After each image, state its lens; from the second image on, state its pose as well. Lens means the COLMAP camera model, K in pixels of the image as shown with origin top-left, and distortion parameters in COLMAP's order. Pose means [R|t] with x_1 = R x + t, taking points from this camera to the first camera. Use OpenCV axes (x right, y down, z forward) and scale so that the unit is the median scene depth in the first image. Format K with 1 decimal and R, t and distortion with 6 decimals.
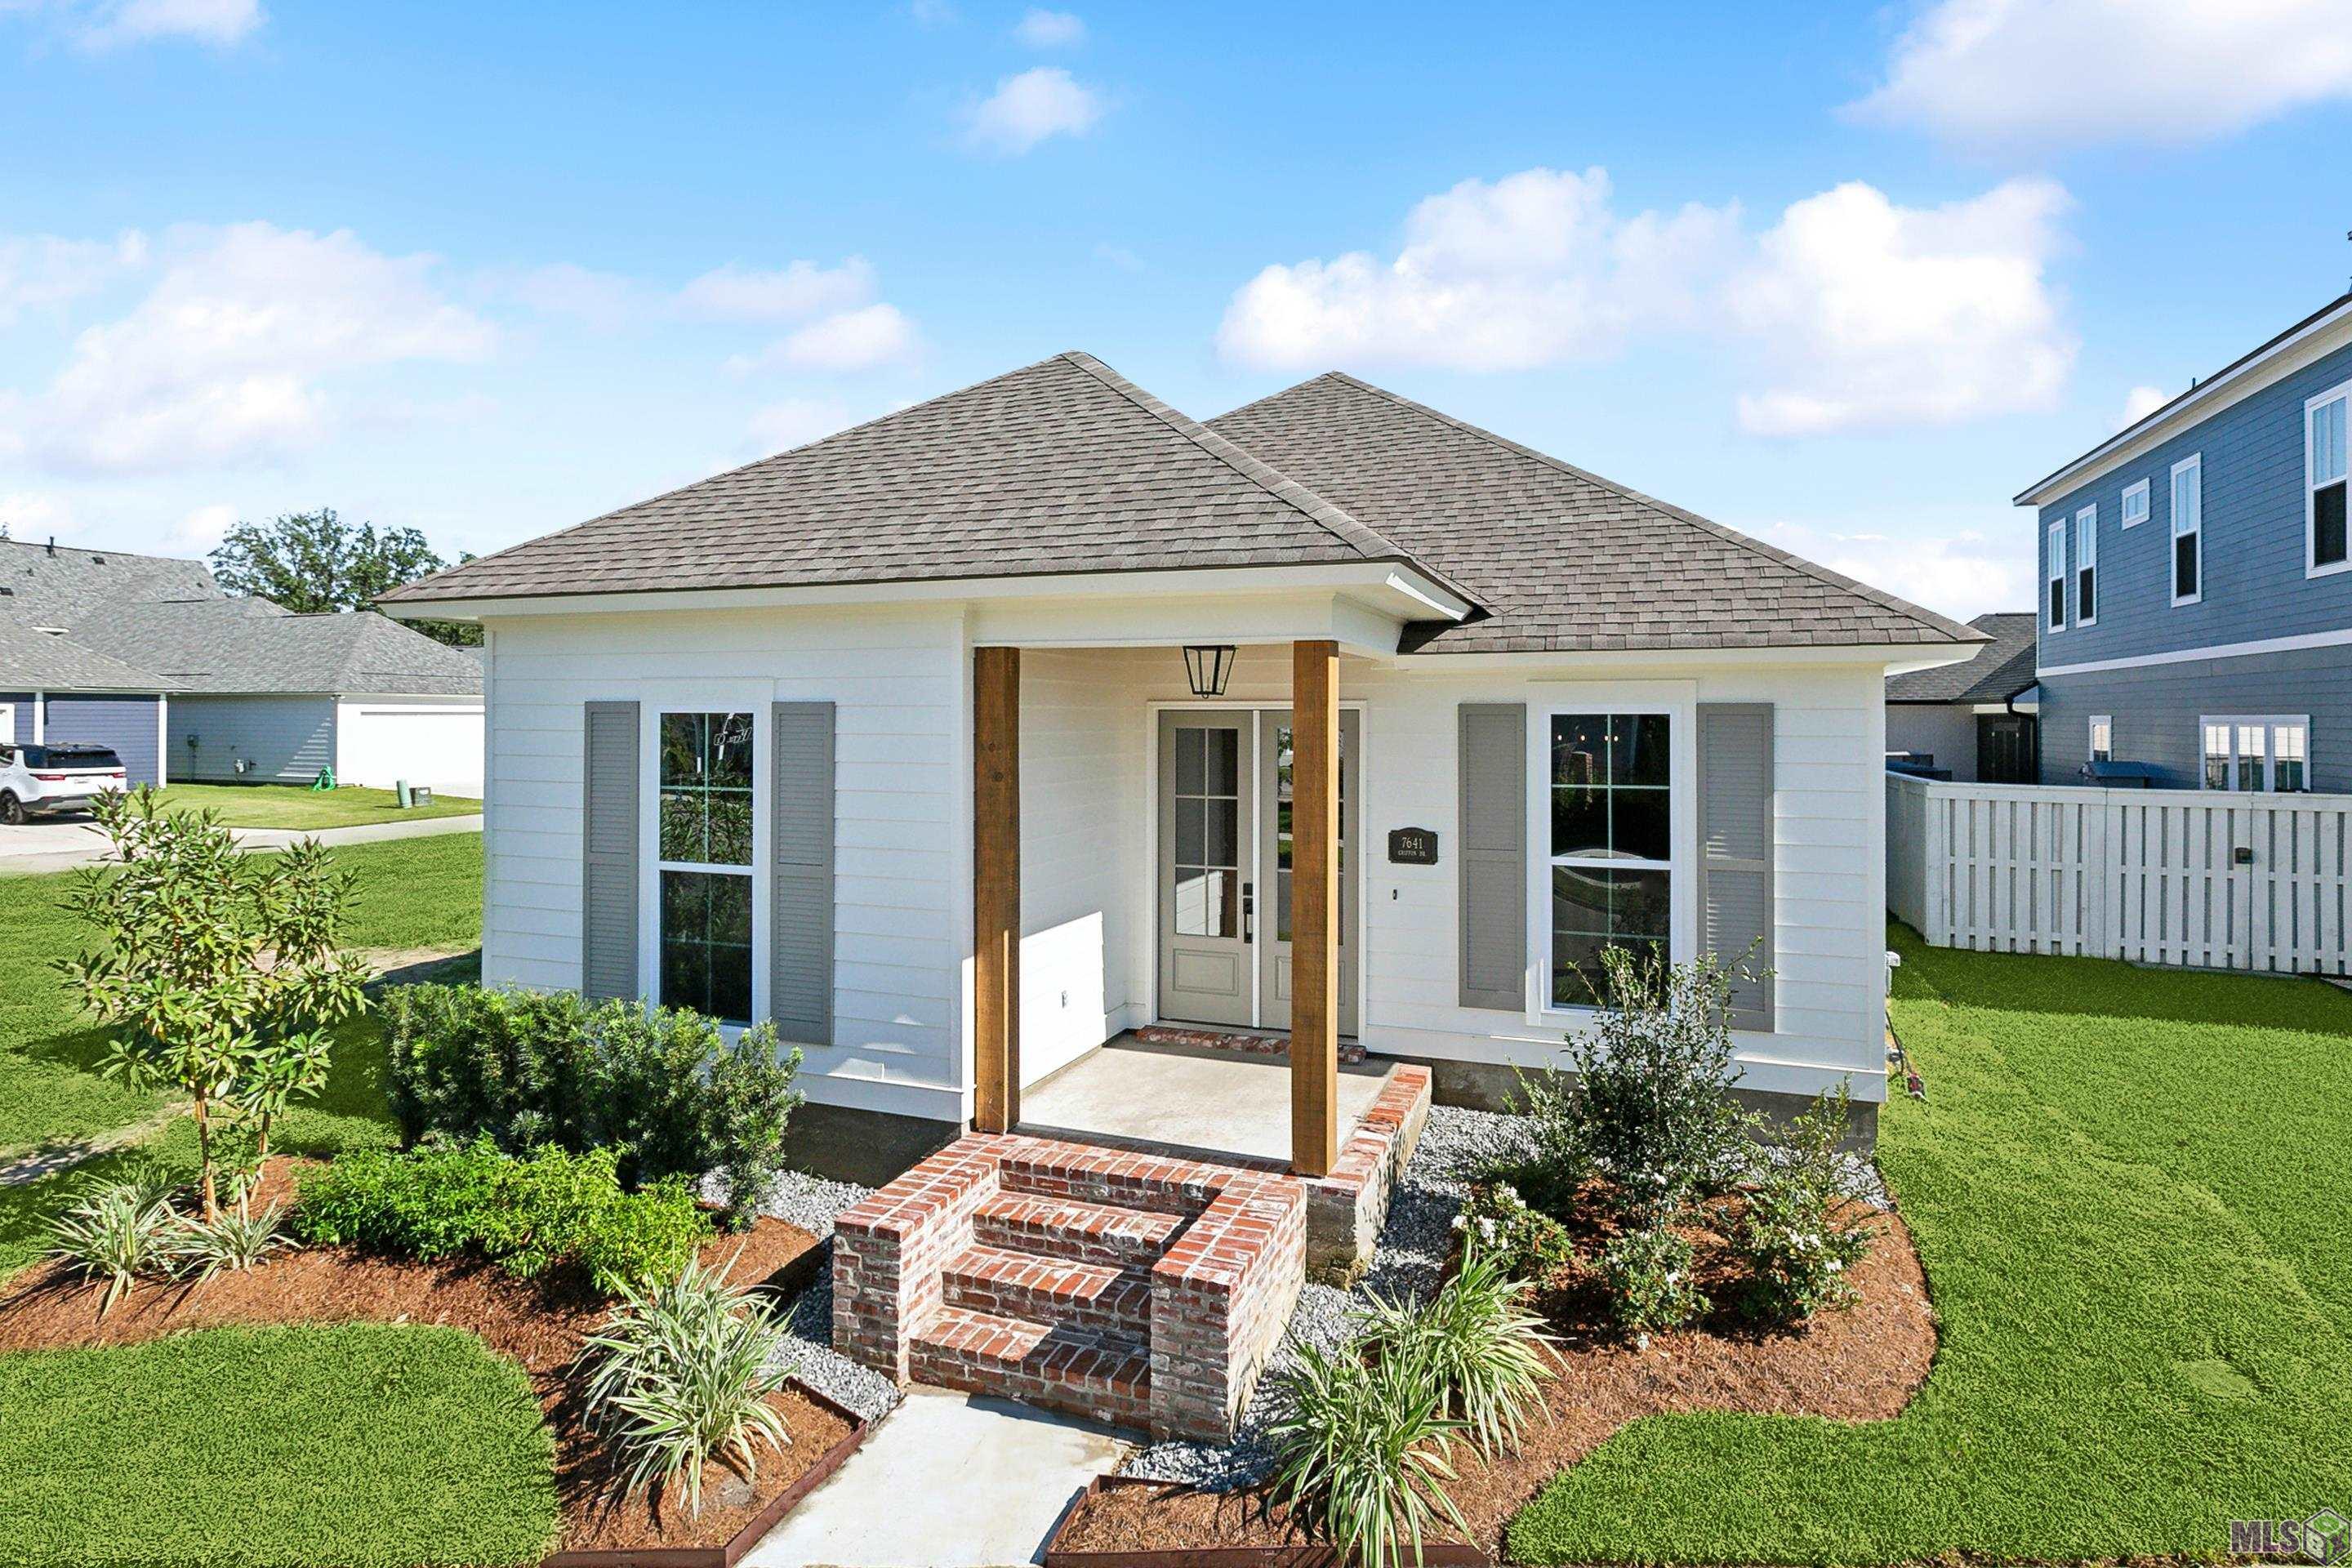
lens RADIAL K [[1170.0, 0, 1185.5], [0, 1170.0, 741.7], [0, 0, 1]] dist [0.002293, -0.000937]
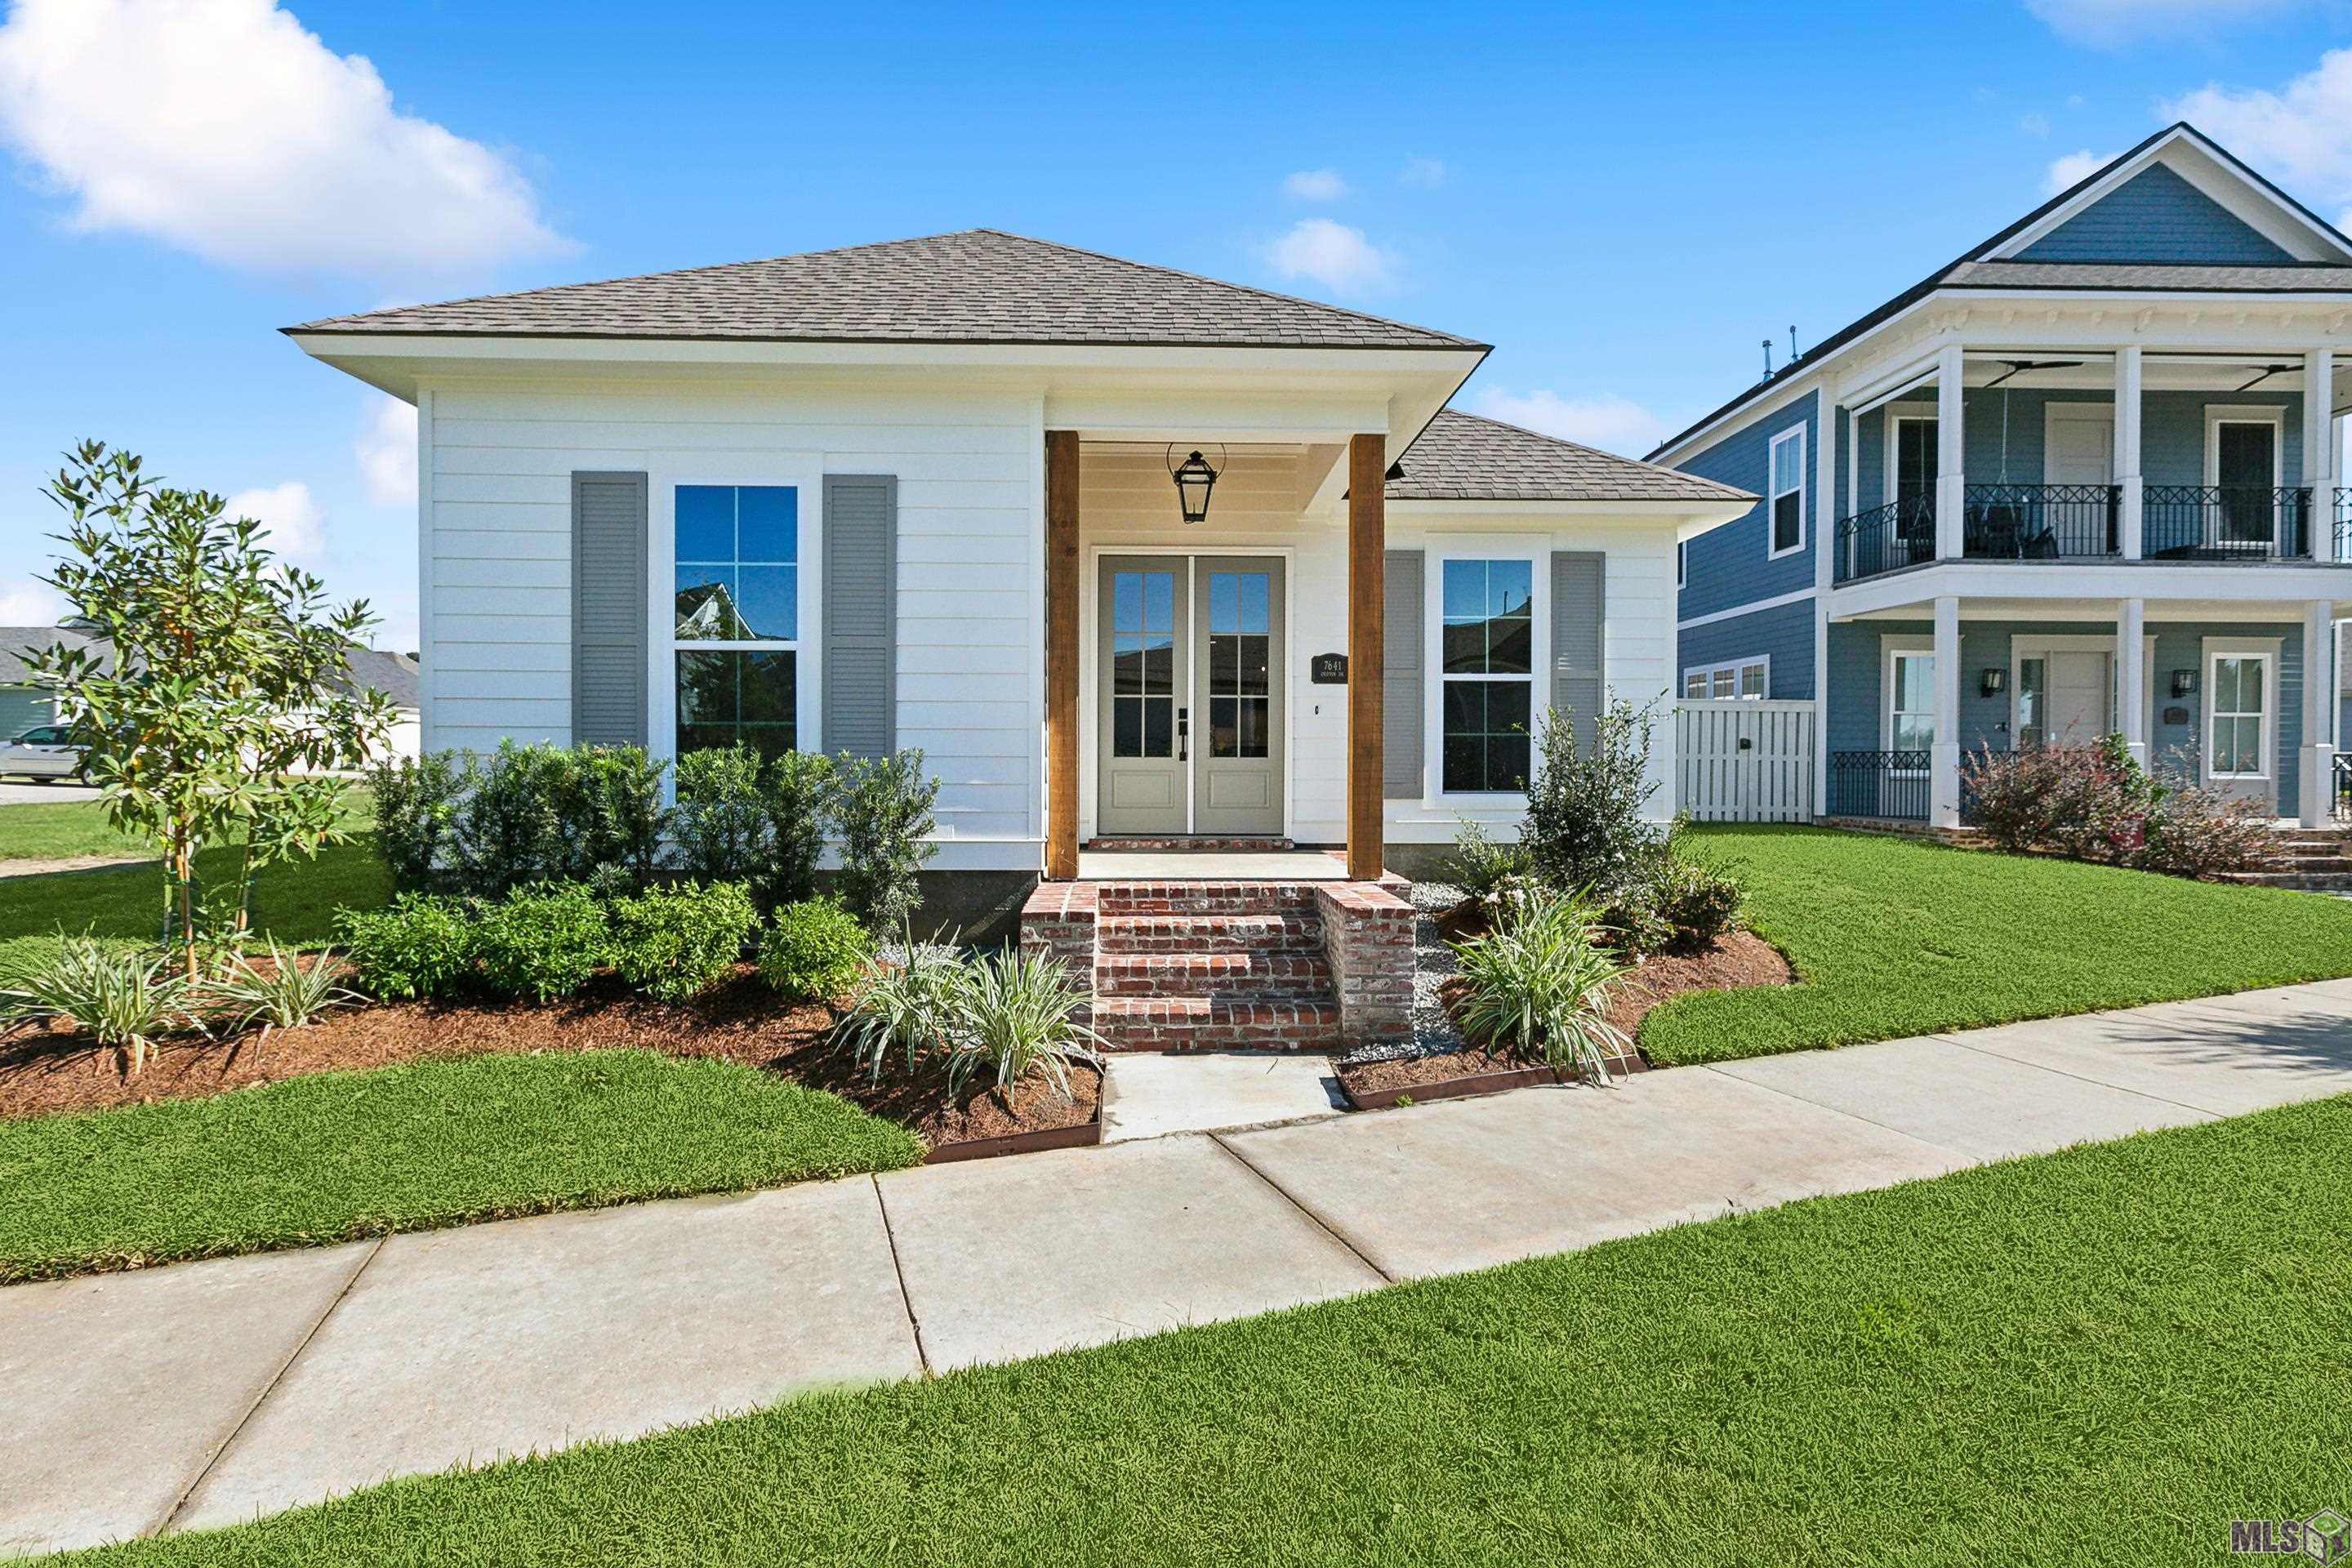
lens RADIAL K [[1067.5, 0, 1178.9], [0, 1067.5, 772.8], [0, 0, 1]] dist [0.000458, -0.000559]
pose [[0.933111, -0.002723, 0.359578, -0.474134], [-0.002433, 0.999901, 0.013886, 0.247193], [-0.359580, -0.013832, 0.933012, 0.043794]]
